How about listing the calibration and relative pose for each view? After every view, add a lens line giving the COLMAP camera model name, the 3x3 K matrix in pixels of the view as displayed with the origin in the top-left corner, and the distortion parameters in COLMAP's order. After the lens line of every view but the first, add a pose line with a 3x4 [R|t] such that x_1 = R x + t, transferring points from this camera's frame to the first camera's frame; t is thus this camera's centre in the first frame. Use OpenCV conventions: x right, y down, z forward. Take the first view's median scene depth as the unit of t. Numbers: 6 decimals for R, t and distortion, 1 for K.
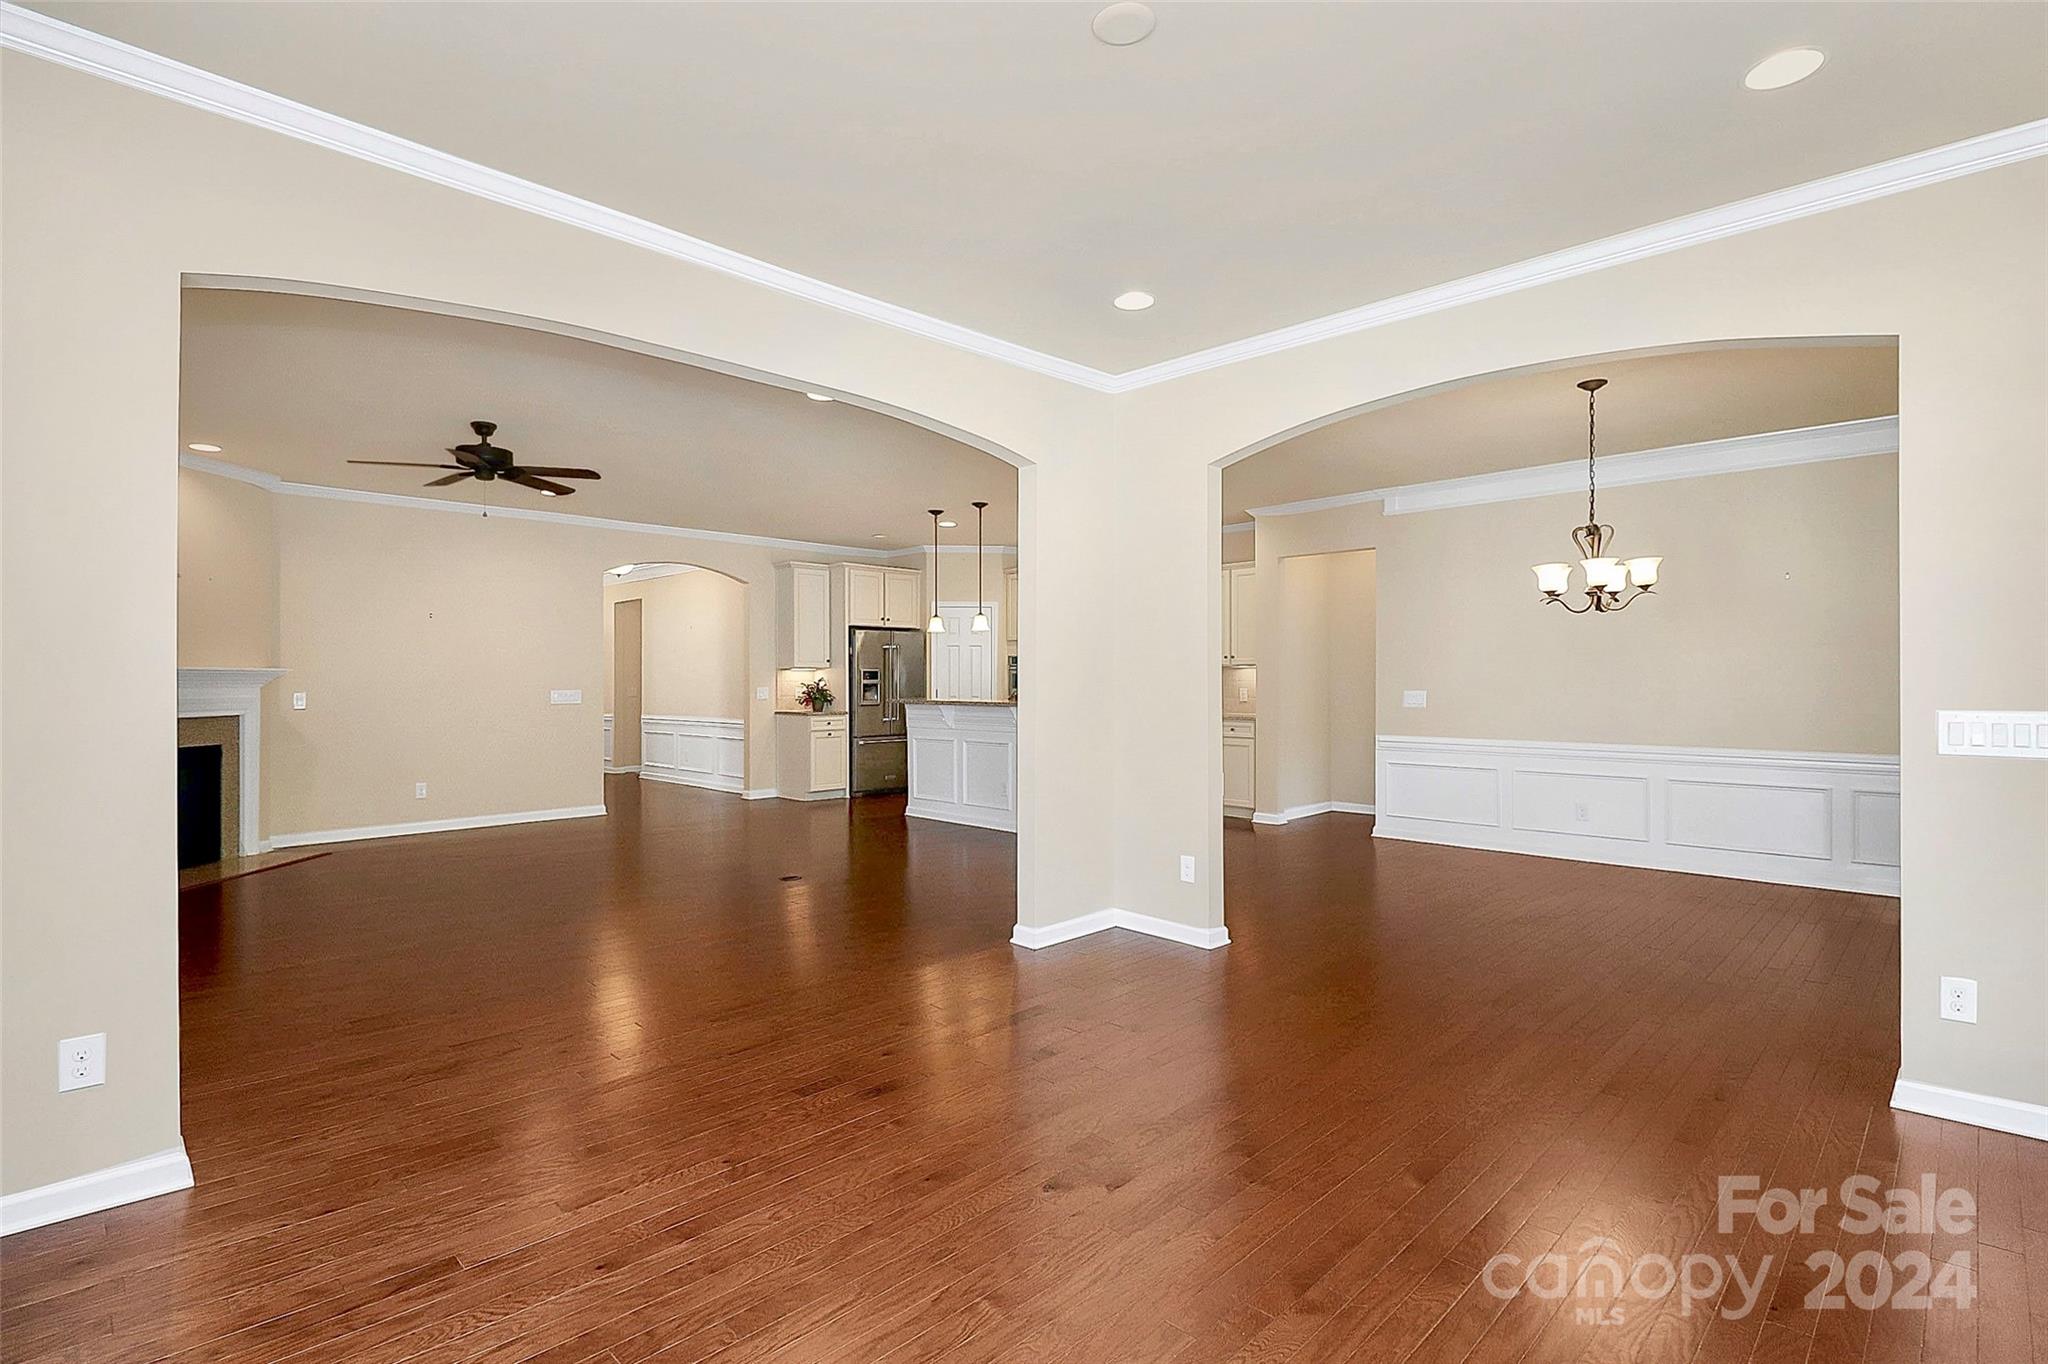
lens RADIAL K [[973.9, 0, 1015.8], [0, 973.9, 683.6], [0, 0, 1]] dist [0.000349, -0.011061]
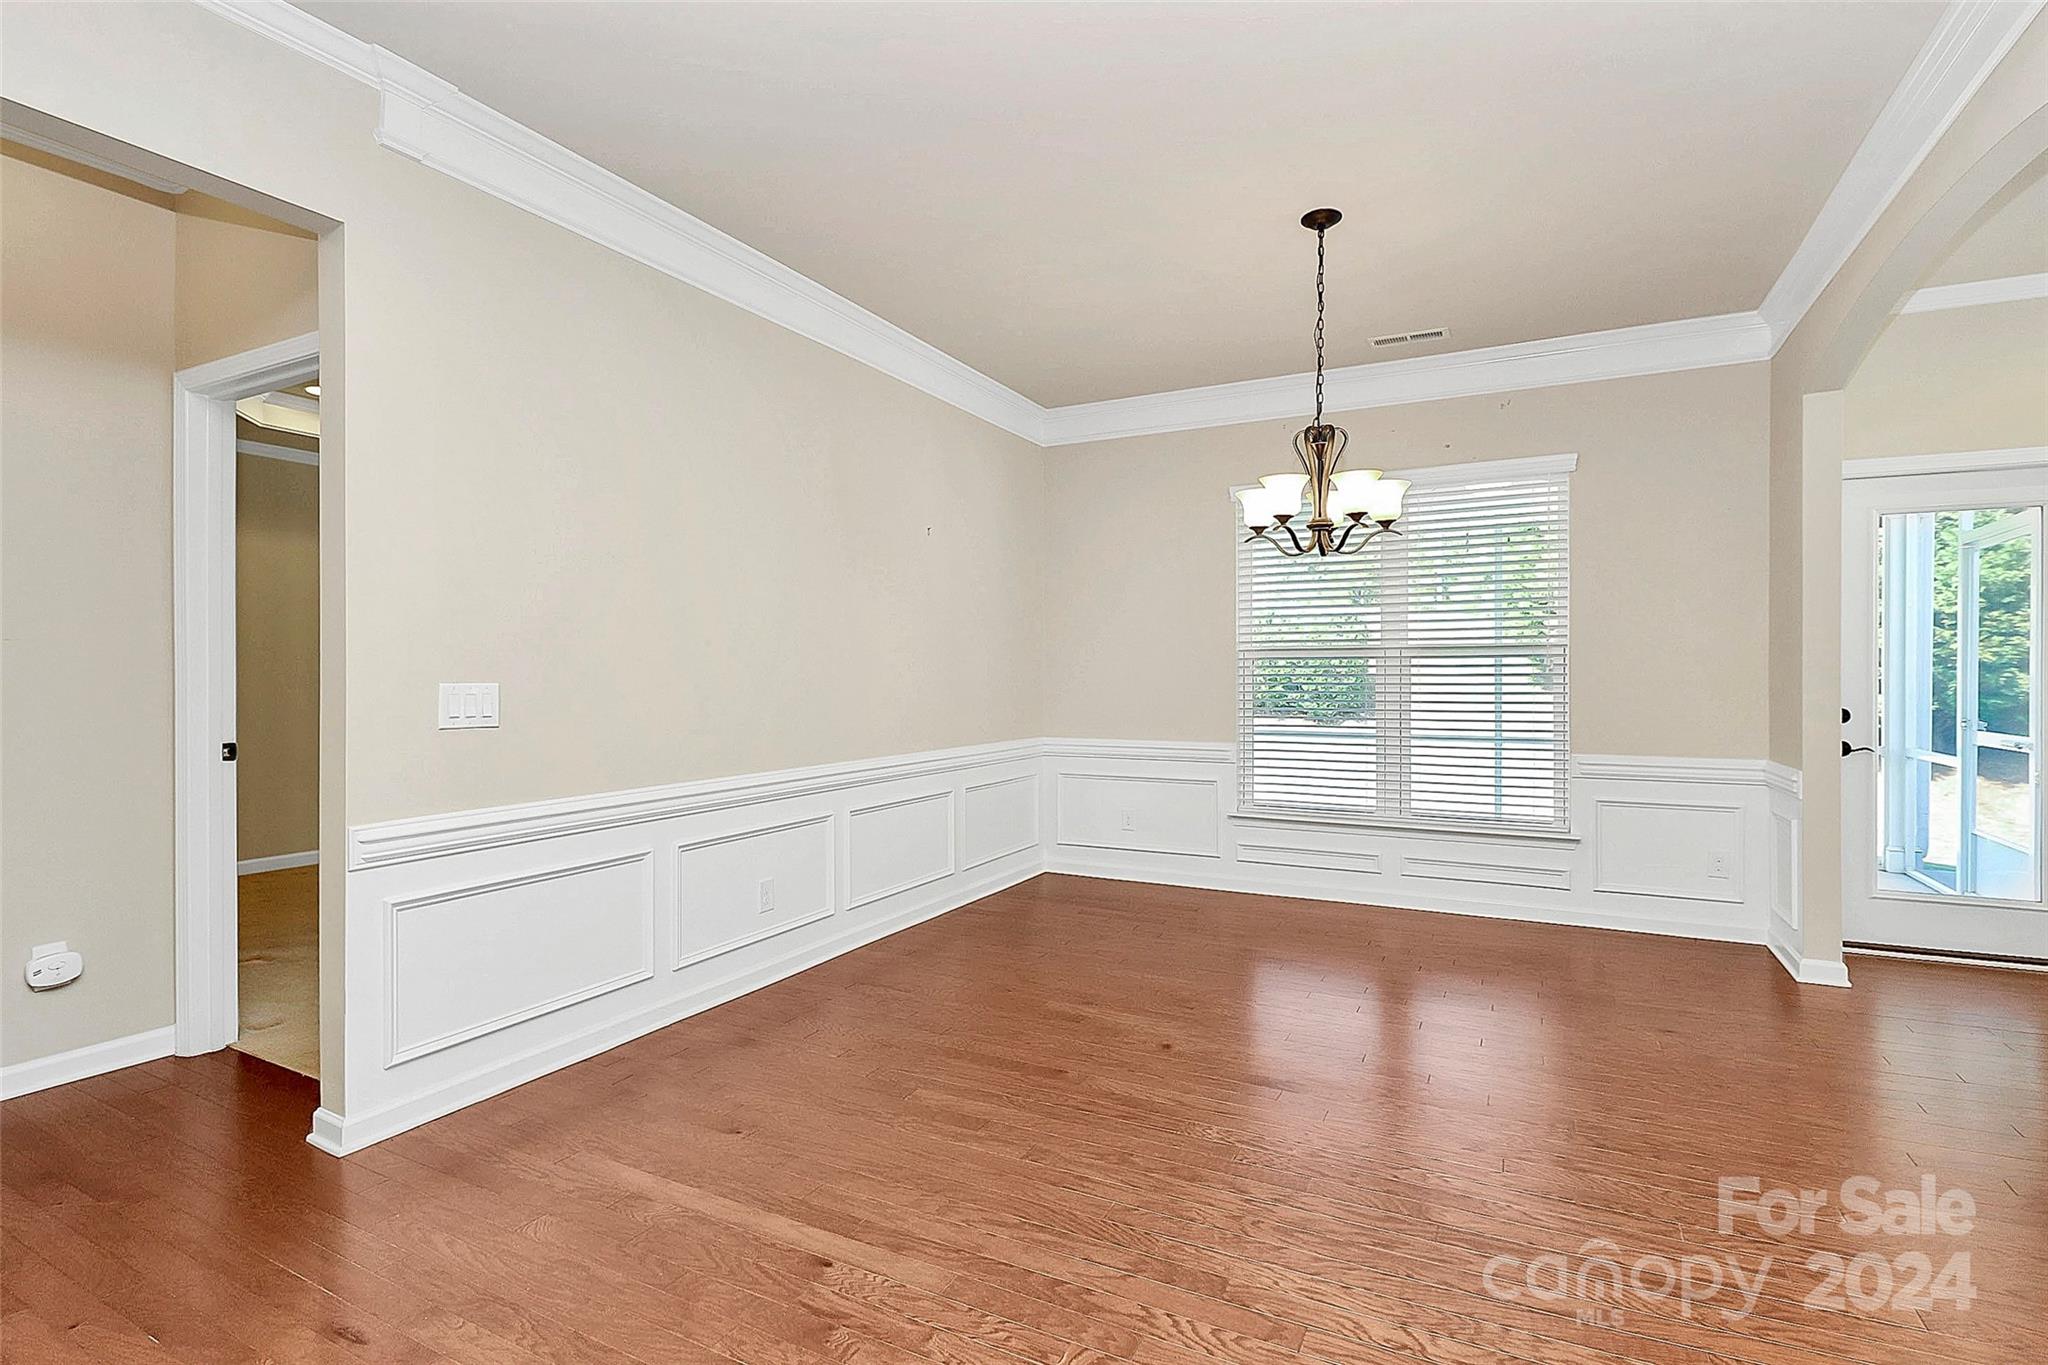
lens RADIAL K [[973.9, 0, 1033.6], [0, 973.9, 682.5], [0, 0, 1]] dist [0.000349, -0.011061]
pose [[-0.297005, -0.006105, 0.954856, 0.004406], [0.006558, 0.999943, 0.008433, 0.002675], [-0.954853, 0.008767, -0.296948, 0.677126]]
